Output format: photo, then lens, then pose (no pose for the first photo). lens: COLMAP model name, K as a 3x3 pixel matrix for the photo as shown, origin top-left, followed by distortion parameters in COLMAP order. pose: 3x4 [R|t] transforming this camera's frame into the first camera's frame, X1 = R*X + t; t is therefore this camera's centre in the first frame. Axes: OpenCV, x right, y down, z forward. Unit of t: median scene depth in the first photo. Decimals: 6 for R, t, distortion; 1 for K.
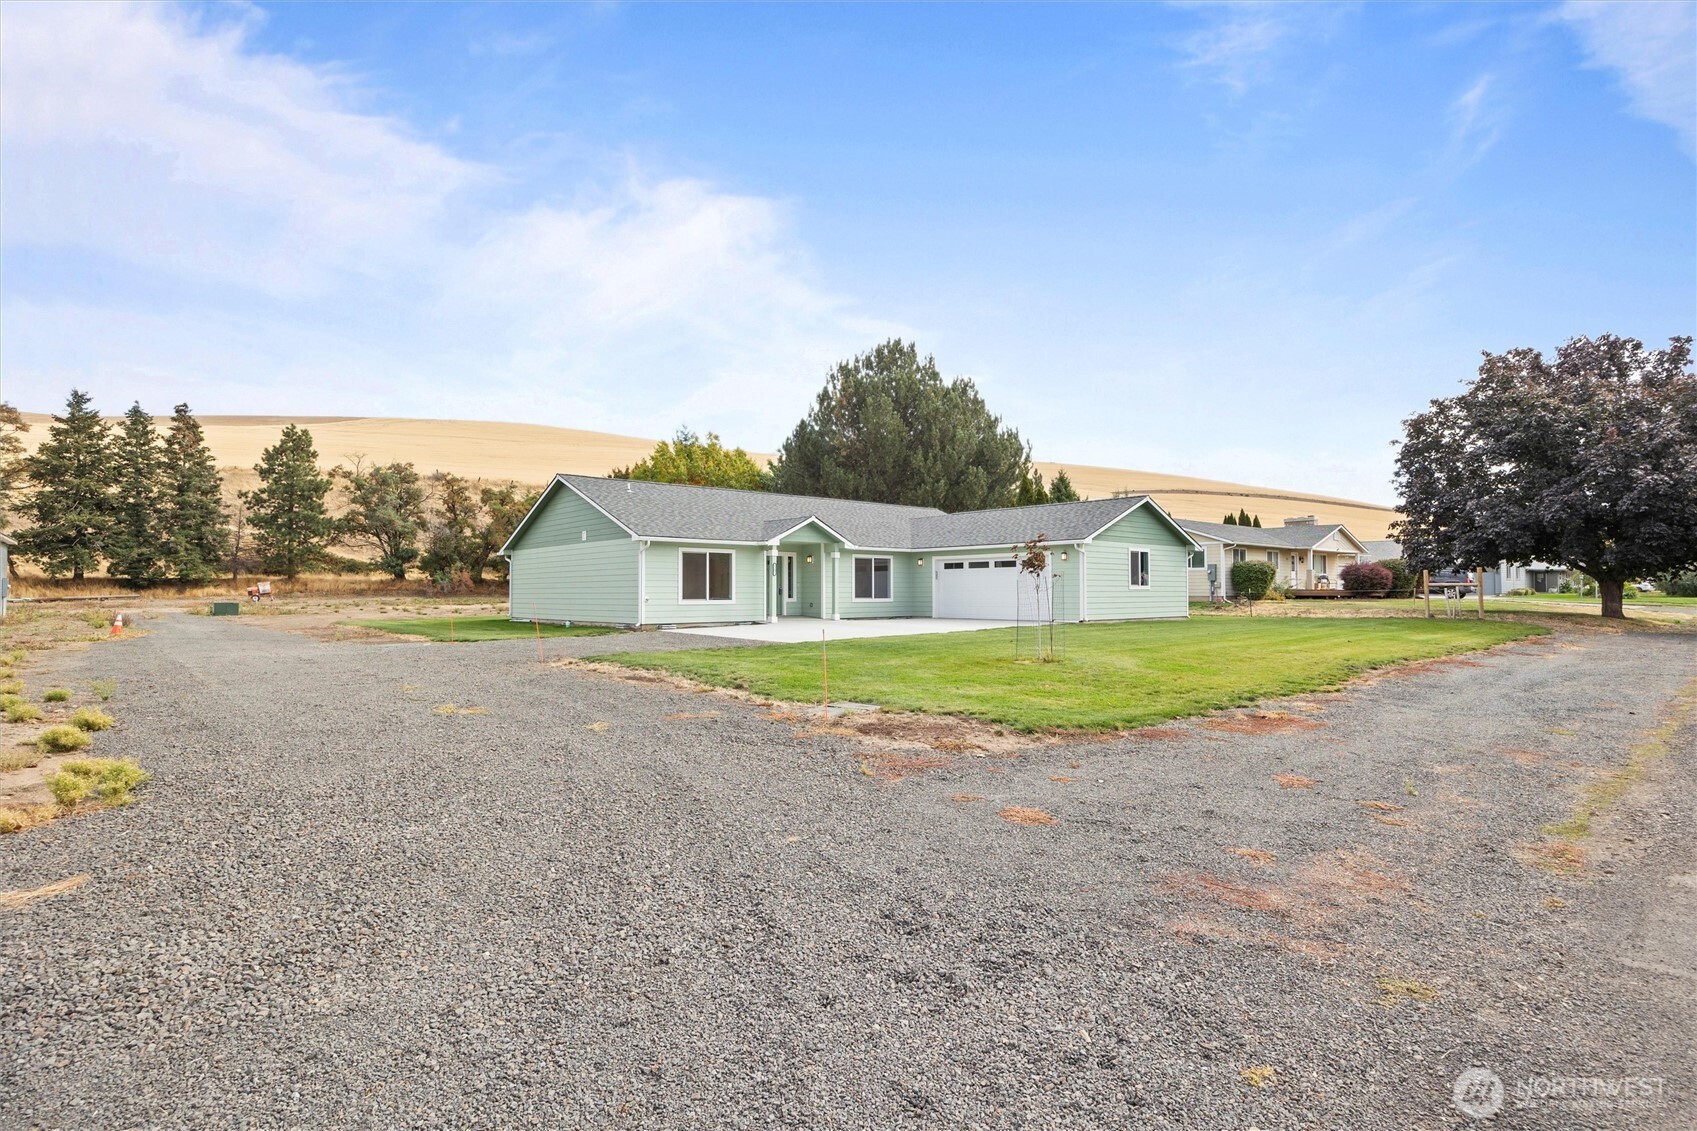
lens RADIAL K [[740.0, 0, 848.1], [0, 740.0, 584.1], [0, 0, 1]] dist [0.002700, 0.000359]
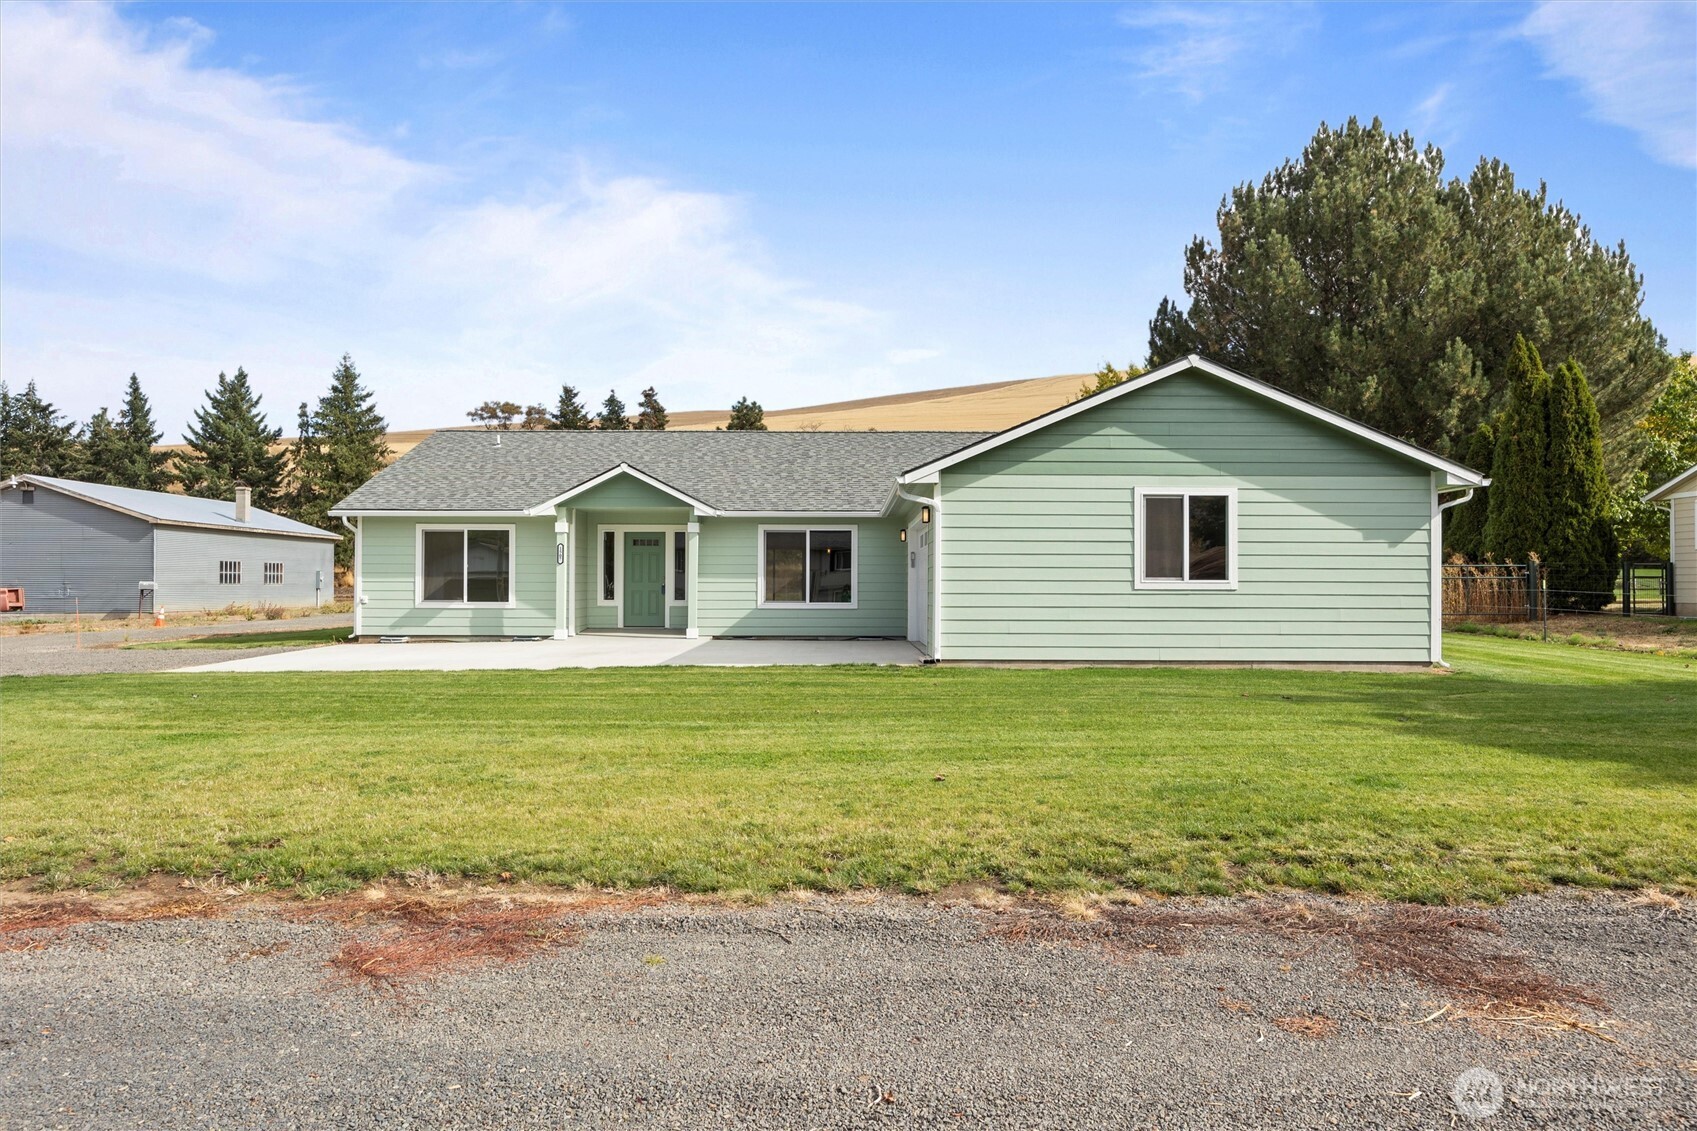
lens RADIAL K [[1081.5, 0, 848.5], [0, 1081.5, 565.5], [0, 0, 1]] dist [-0.048932, -0.001450]
pose [[0.776433, -0.009628, -0.630126, 0.572035], [0.001540, 0.999909, -0.013381, 0.002303], [0.630198, 0.009419, 0.776378, 0.386627]]
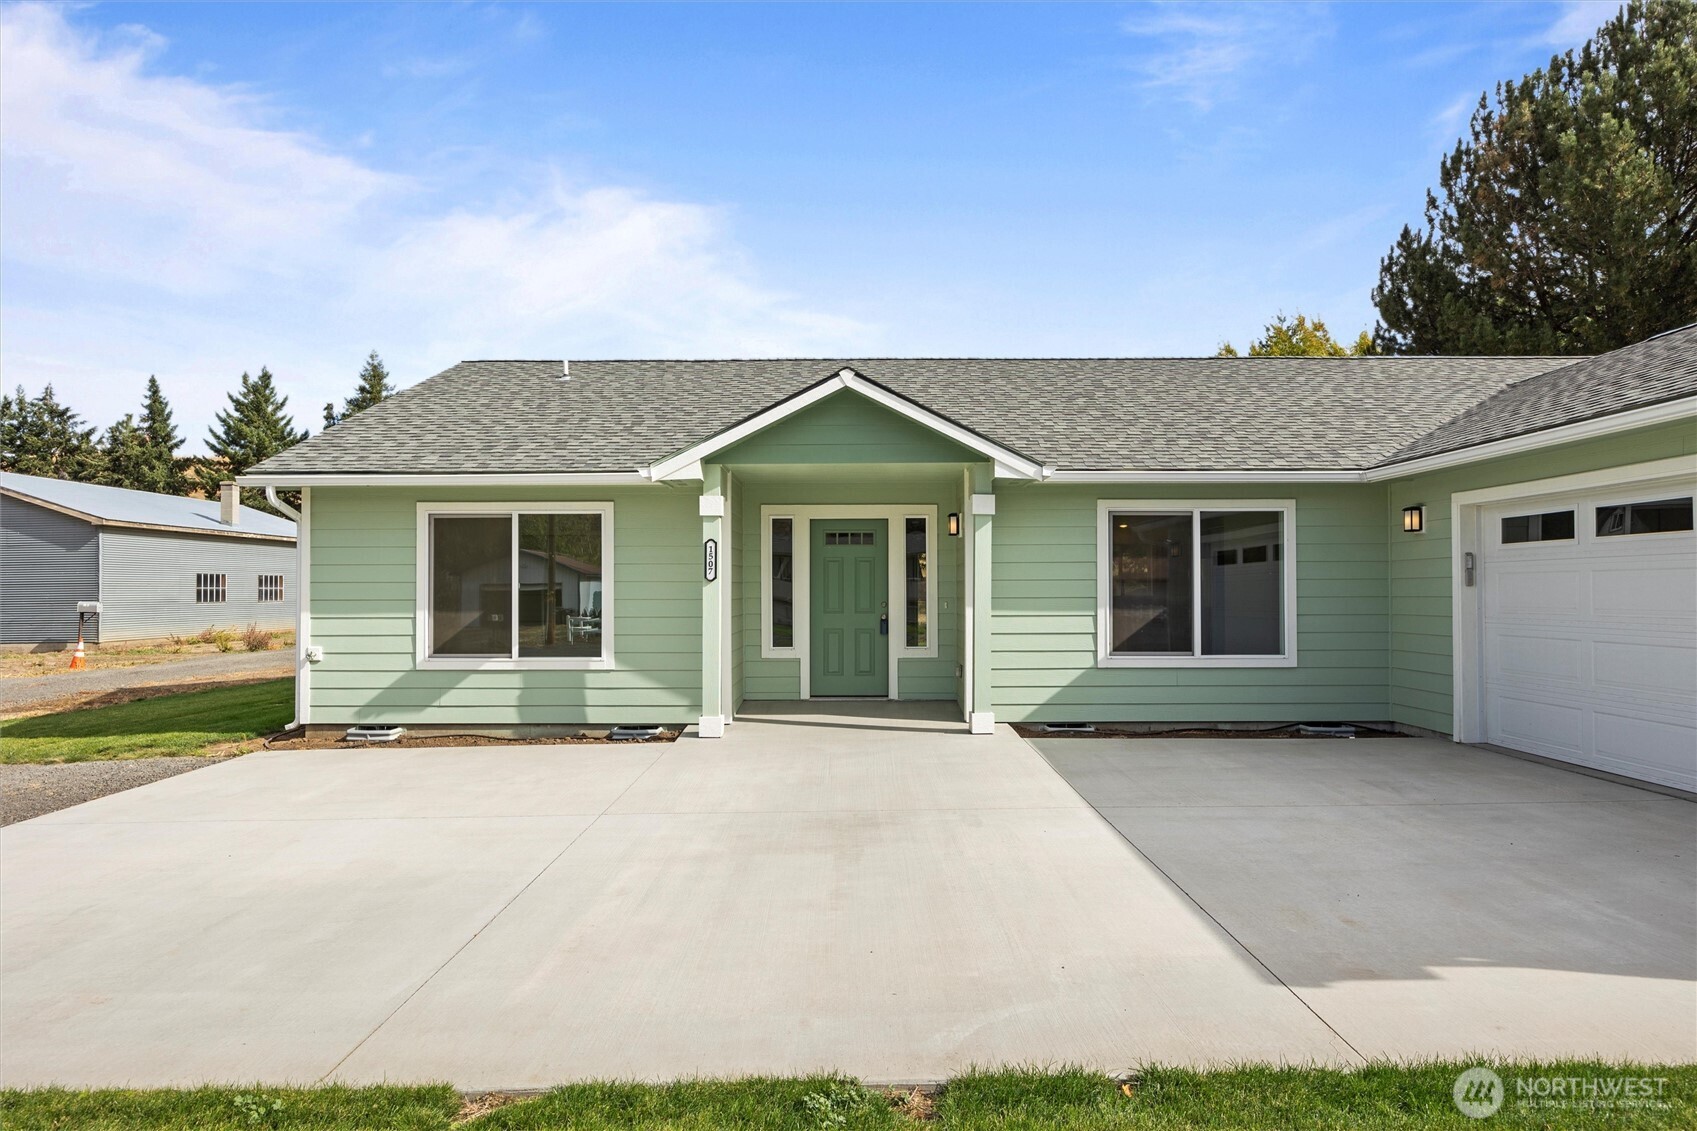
lens RADIAL K [[1081.5, 0, 848.5], [0, 1081.5, 565.5], [0, 0, 1]] dist [-0.048932, -0.001450]
pose [[0.757793, -0.018418, -0.652235, 0.199198], [0.006755, 0.999769, -0.020383, -0.007155], [0.652460, 0.011040, 0.757743, 0.607123]]
